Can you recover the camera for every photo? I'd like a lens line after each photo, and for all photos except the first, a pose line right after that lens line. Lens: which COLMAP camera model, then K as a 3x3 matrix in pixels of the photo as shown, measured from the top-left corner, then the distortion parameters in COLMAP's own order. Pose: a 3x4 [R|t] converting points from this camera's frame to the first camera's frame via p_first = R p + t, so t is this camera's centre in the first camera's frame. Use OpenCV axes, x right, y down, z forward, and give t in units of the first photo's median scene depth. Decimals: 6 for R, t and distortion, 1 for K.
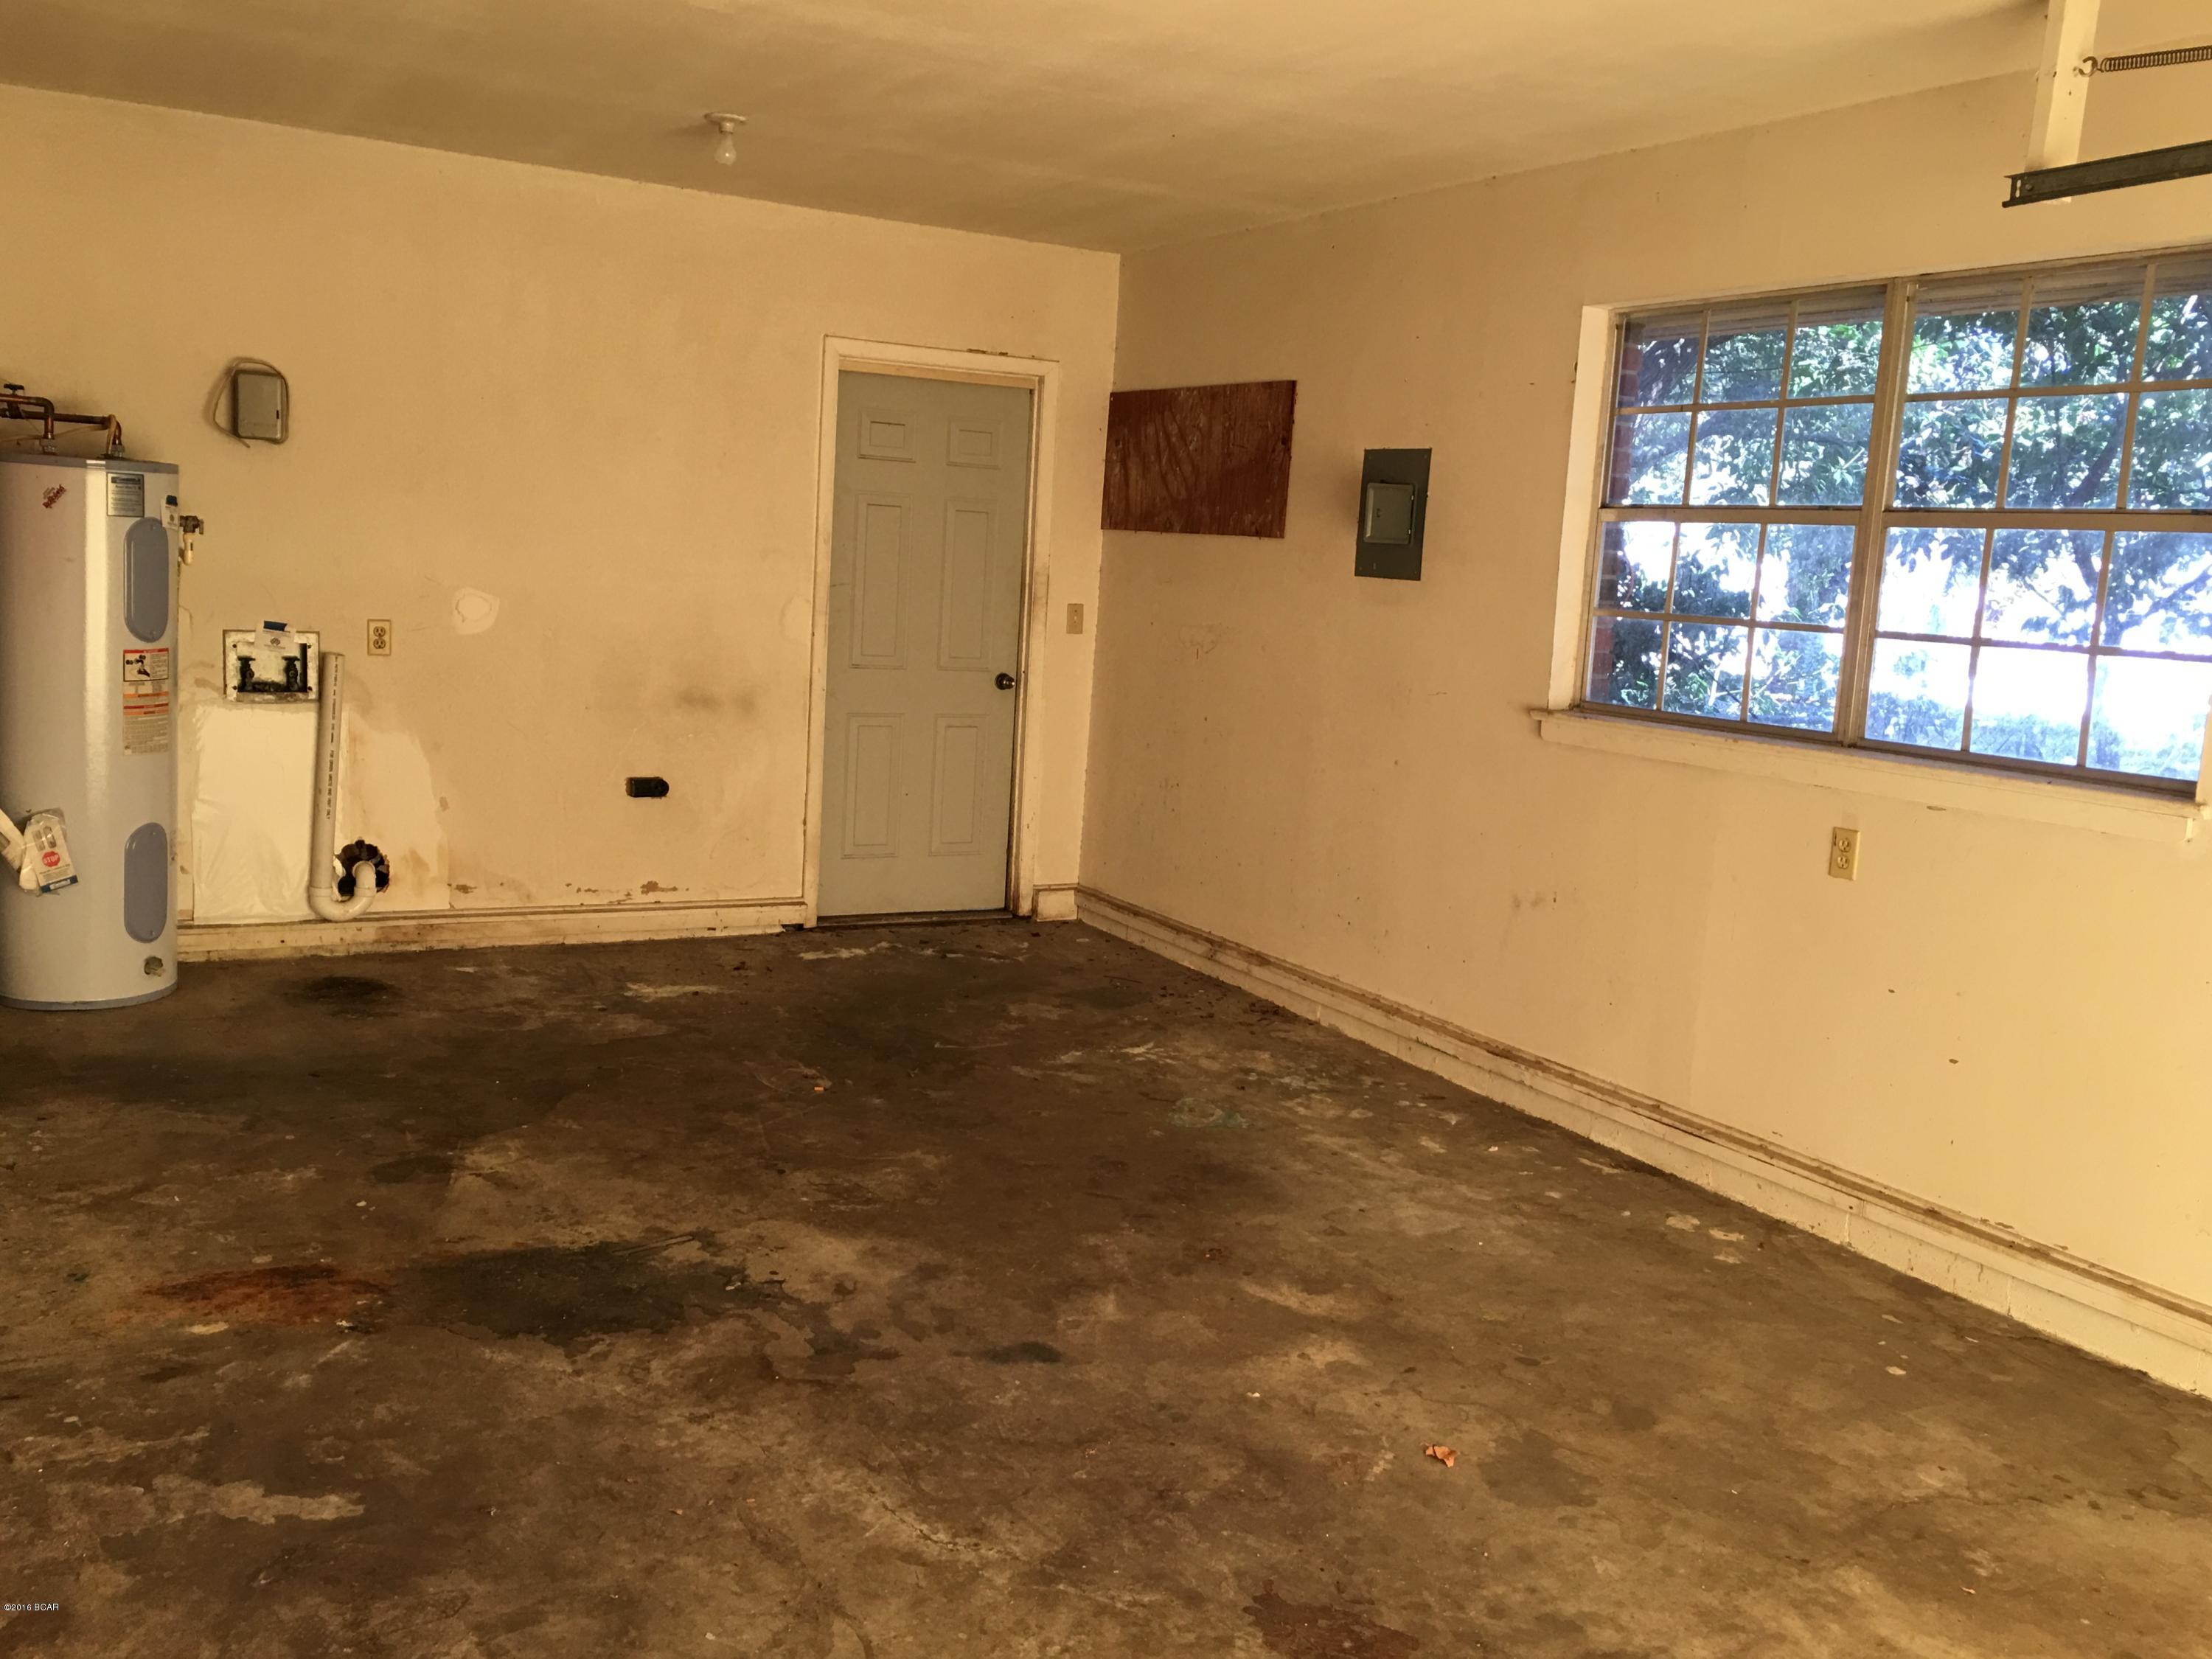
lens RADIAL K [[1881.6, 0, 1101.3], [0, 1881.6, 825.0], [0, 0, 1]] dist [-0.005594, -0.007647]
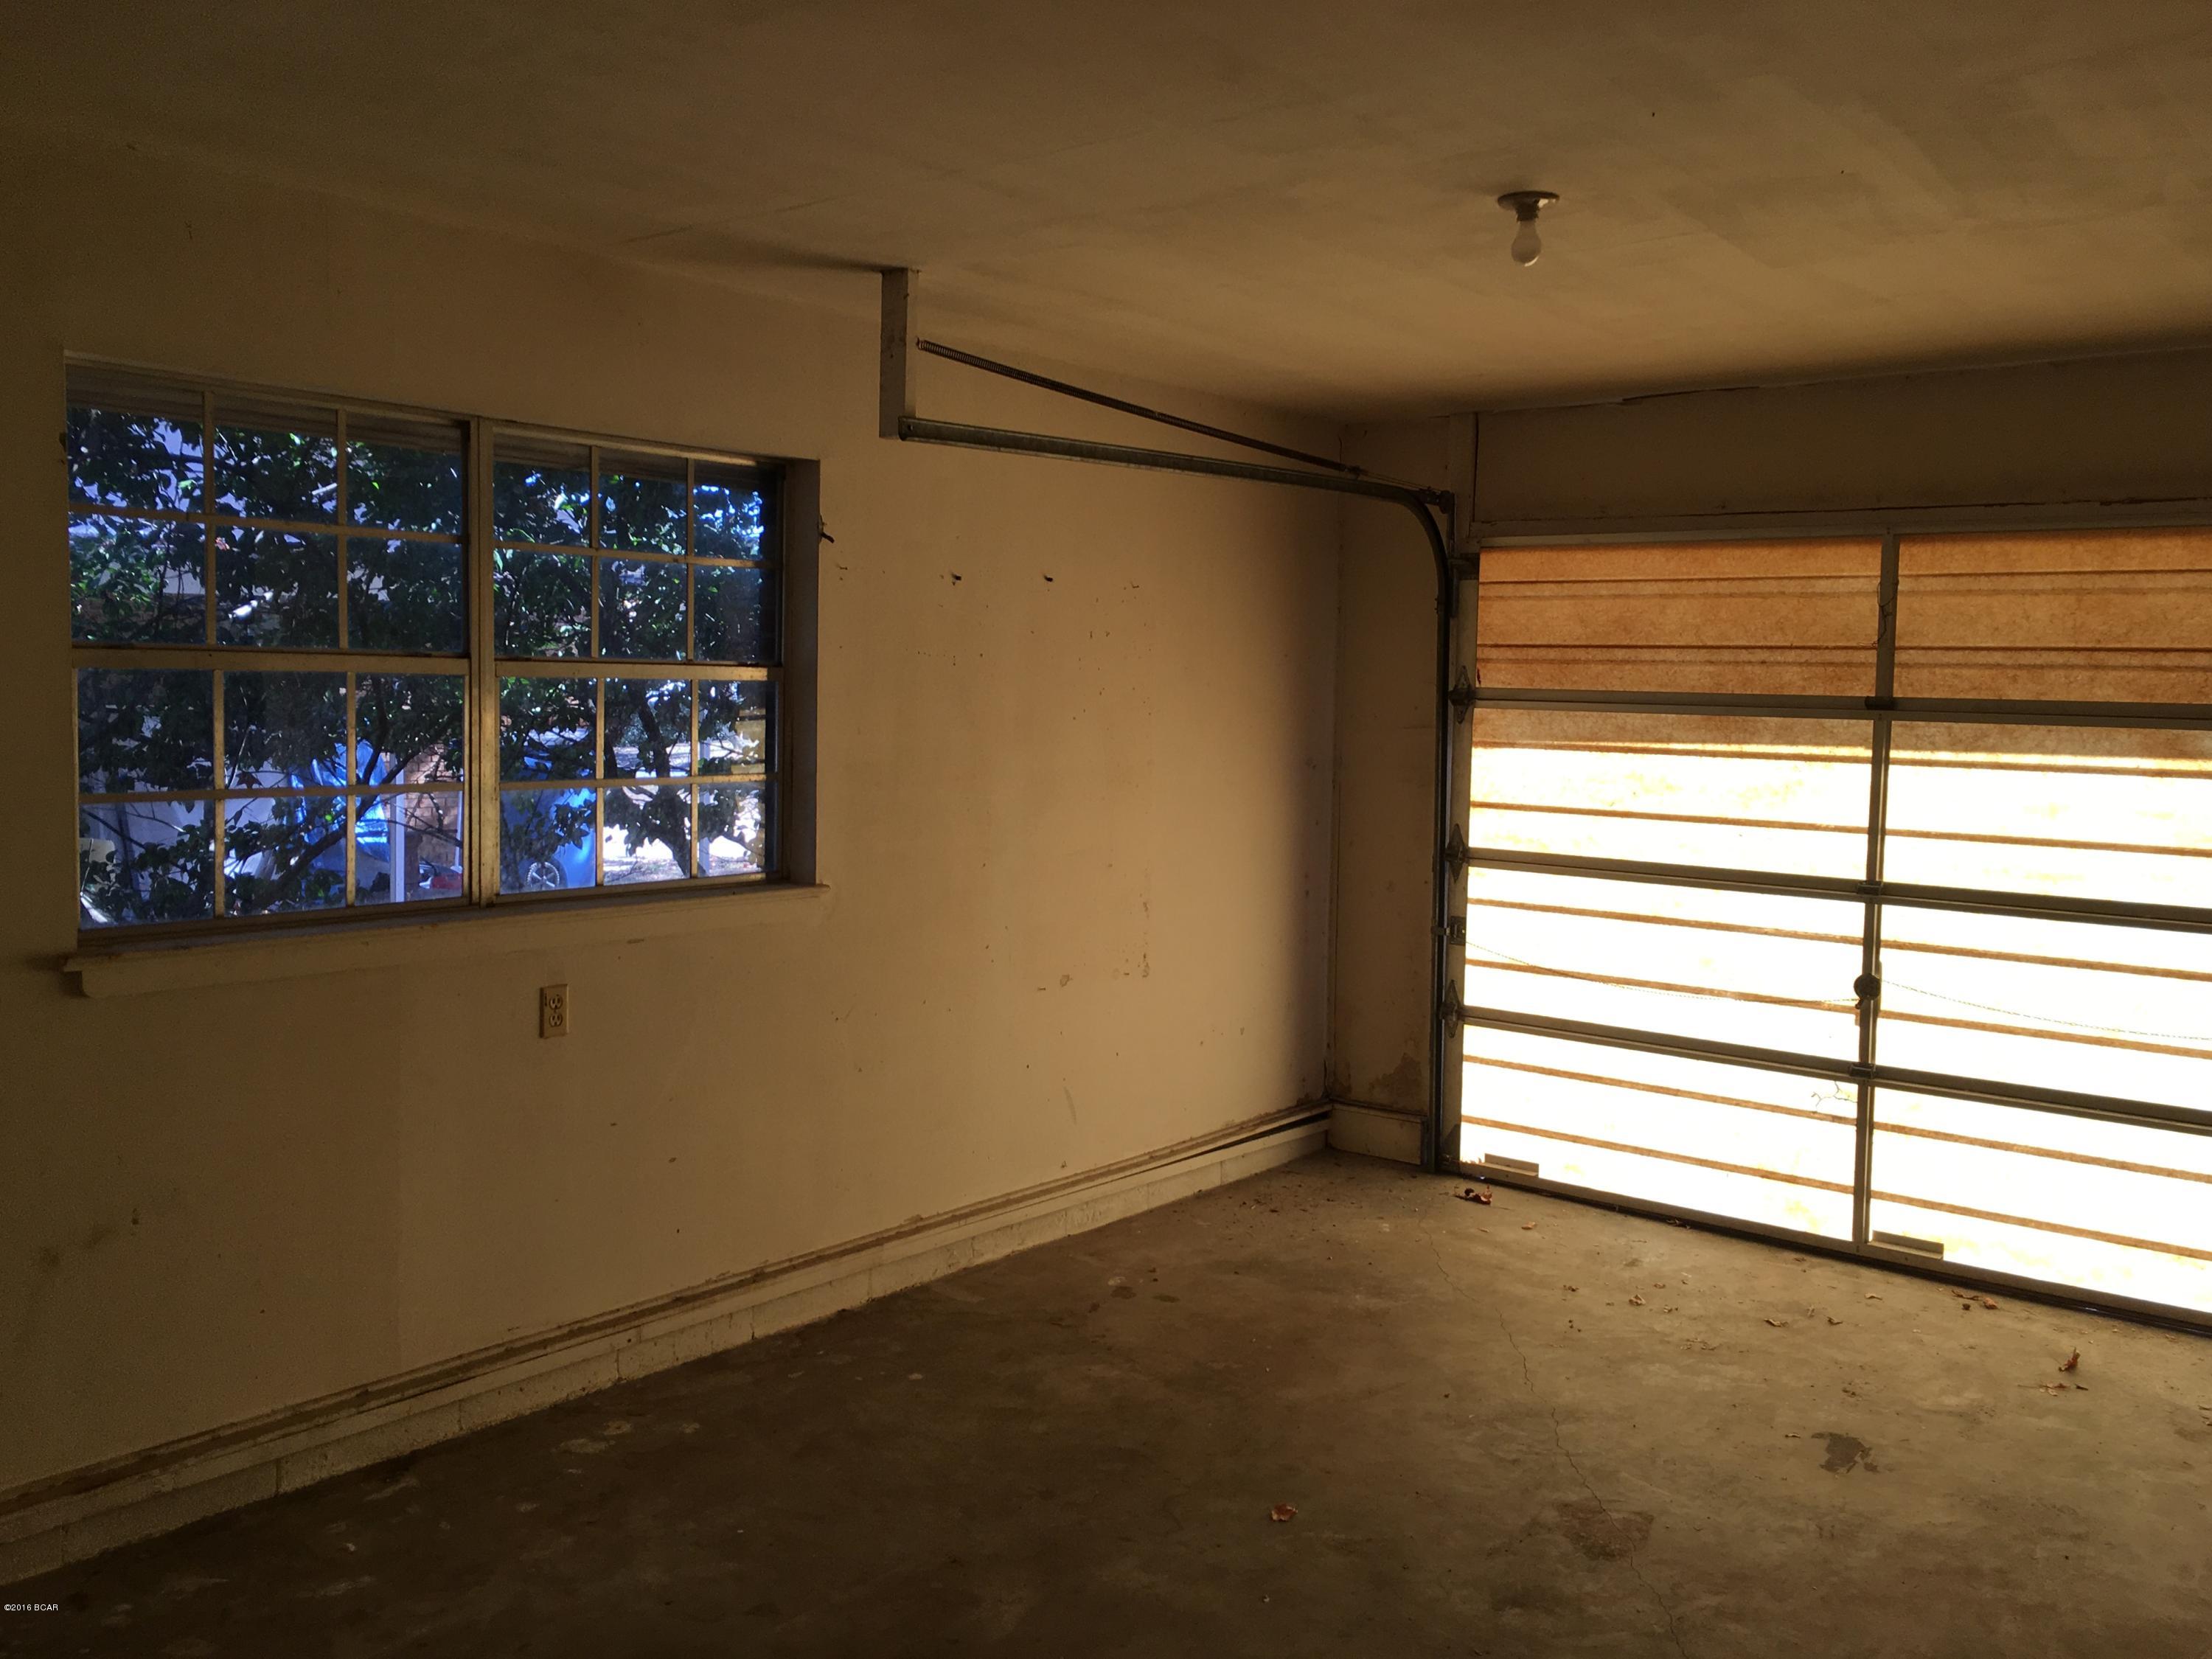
lens RADIAL K [[1881.6, 0, 1101.3], [0, 1881.6, 825.0], [0, 0, 1]] dist [-0.005594, -0.007647]
pose [[-0.364400, -0.134403, 0.921492, -0.608195], [0.092182, 0.979464, 0.179311, -0.234288], [-0.926669, 0.150286, -0.344527, 1.088446]]
